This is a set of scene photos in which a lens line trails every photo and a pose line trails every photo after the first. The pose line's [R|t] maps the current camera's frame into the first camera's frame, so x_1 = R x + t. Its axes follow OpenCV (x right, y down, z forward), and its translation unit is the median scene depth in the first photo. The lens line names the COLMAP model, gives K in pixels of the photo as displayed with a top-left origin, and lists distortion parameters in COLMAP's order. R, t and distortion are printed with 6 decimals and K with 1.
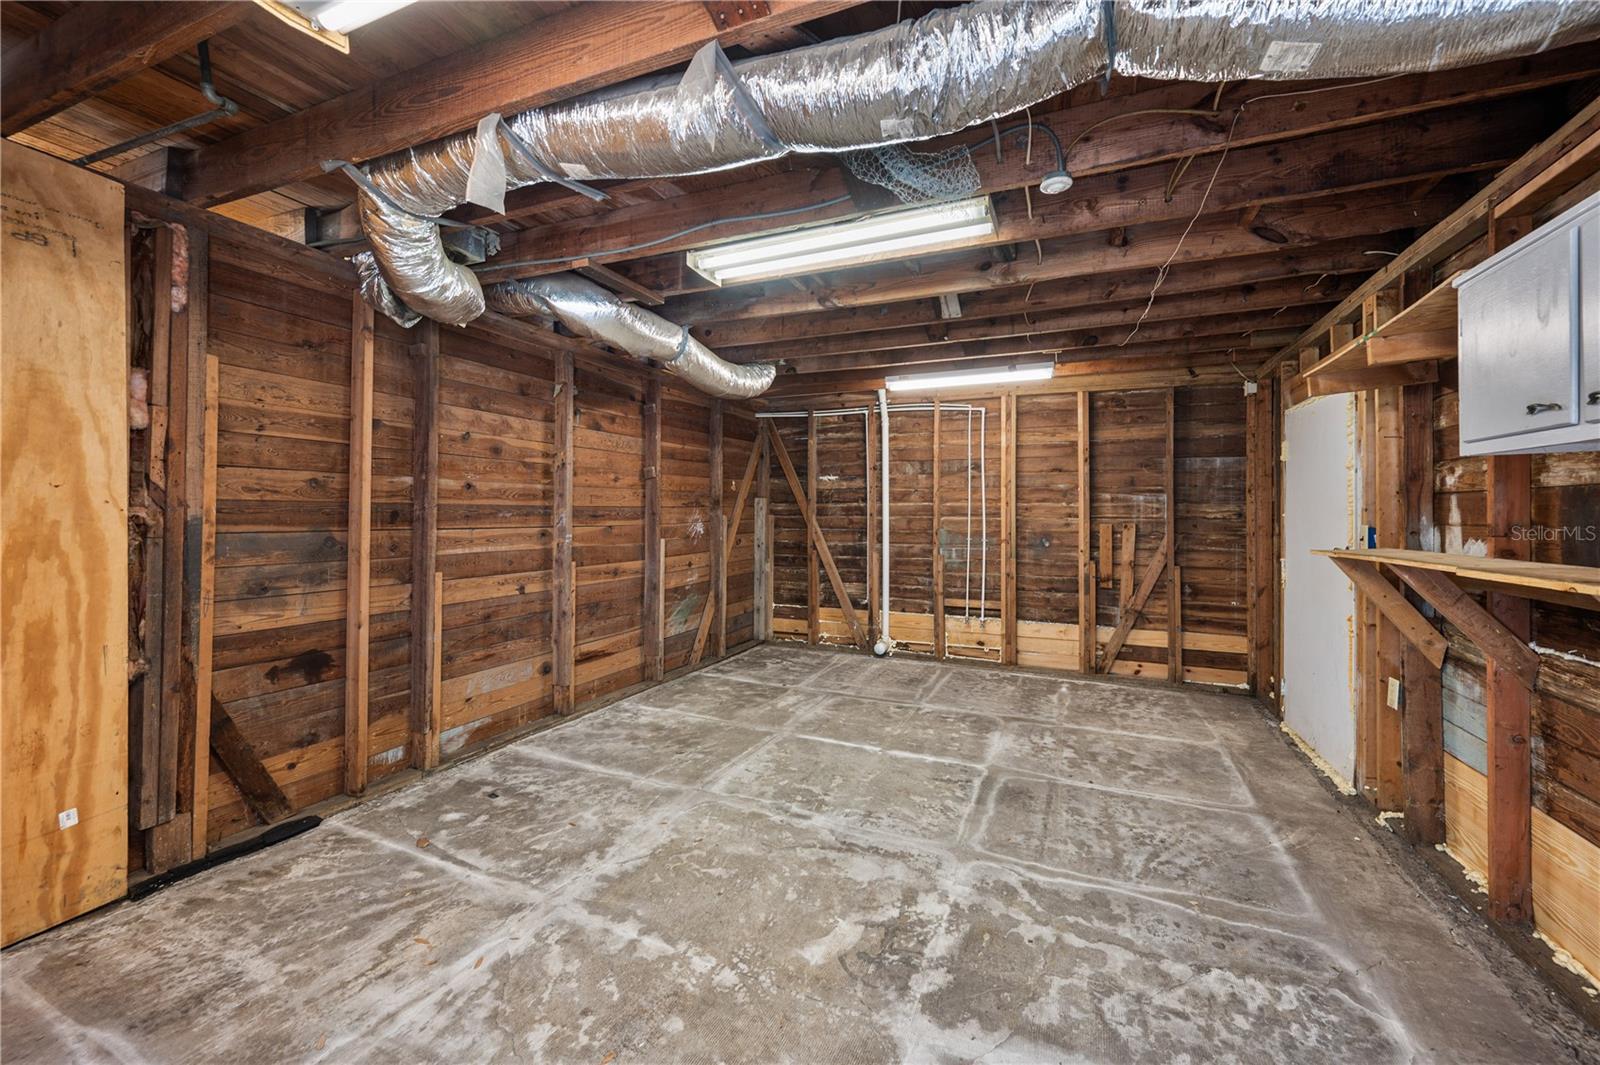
lens RADIAL K [[641.5, 0, 817.7], [0, 641.5, 519.2], [0, 0, 1]] dist [0.000384, 0.000168]
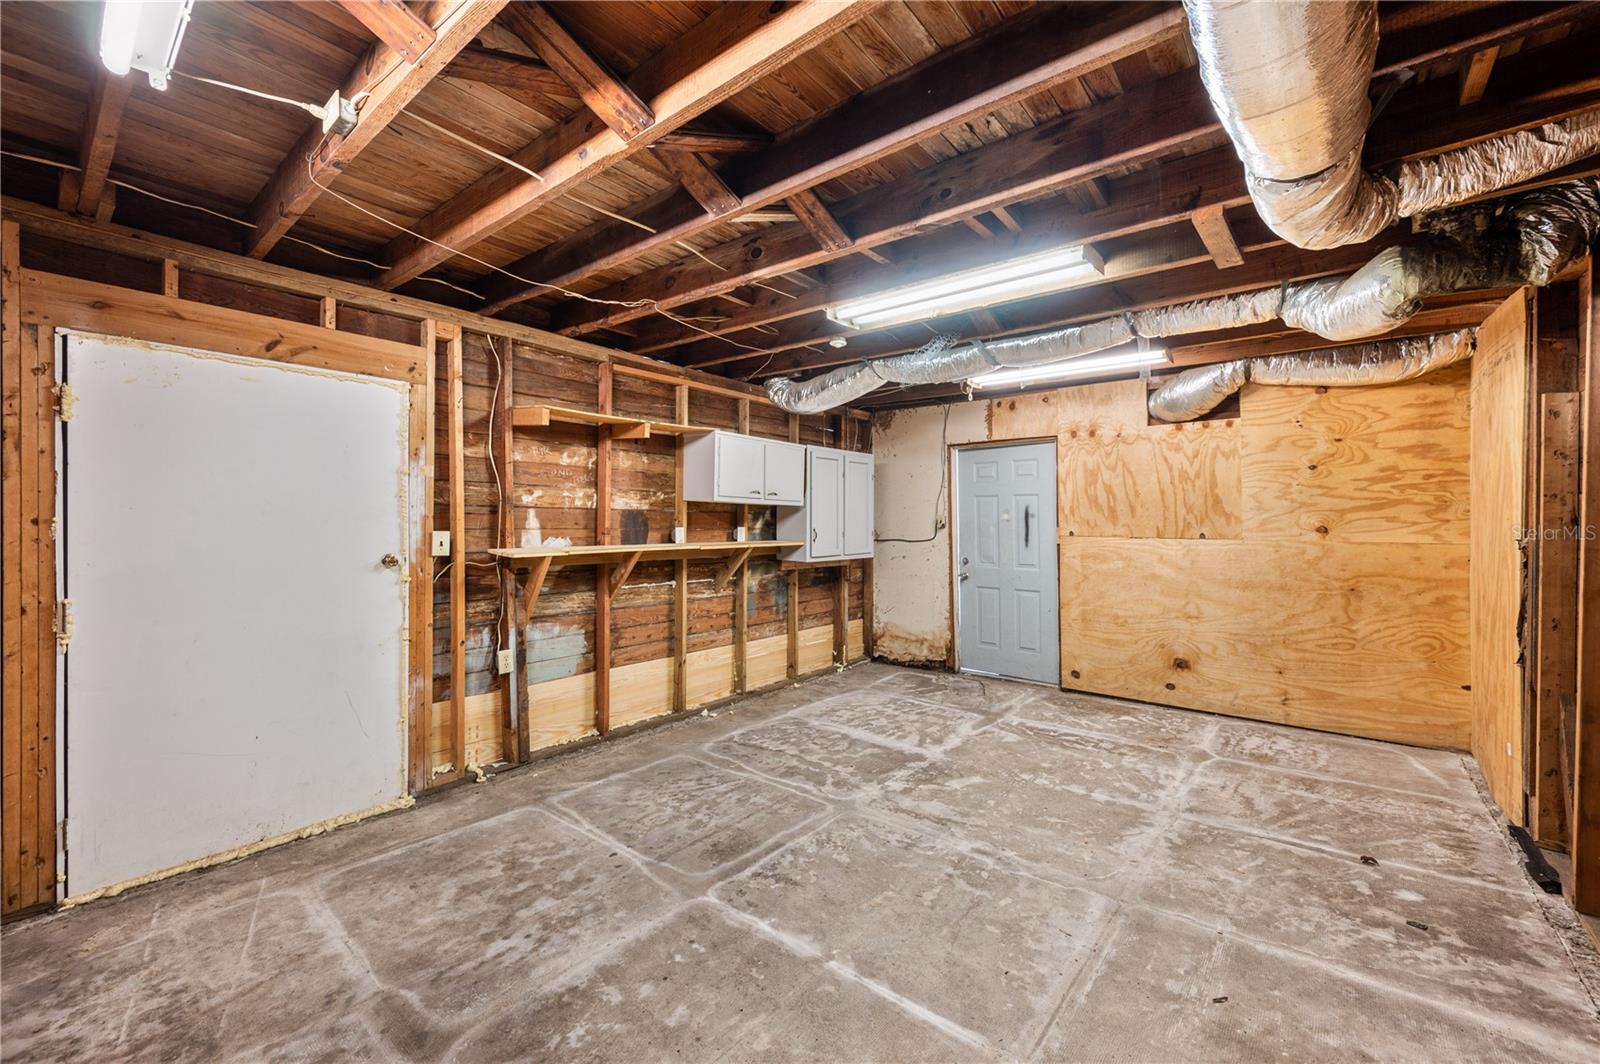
lens RADIAL K [[641.5, 0, 817.7], [0, 641.5, 518.7], [0, 0, 1]] dist [0.000384, 0.000168]
pose [[-0.957528, -0.013818, 0.288010, -0.064443], [-0.012902, 0.999904, 0.005080, -0.030003], [-0.288052, 0.001149, -0.957614, 2.168086]]
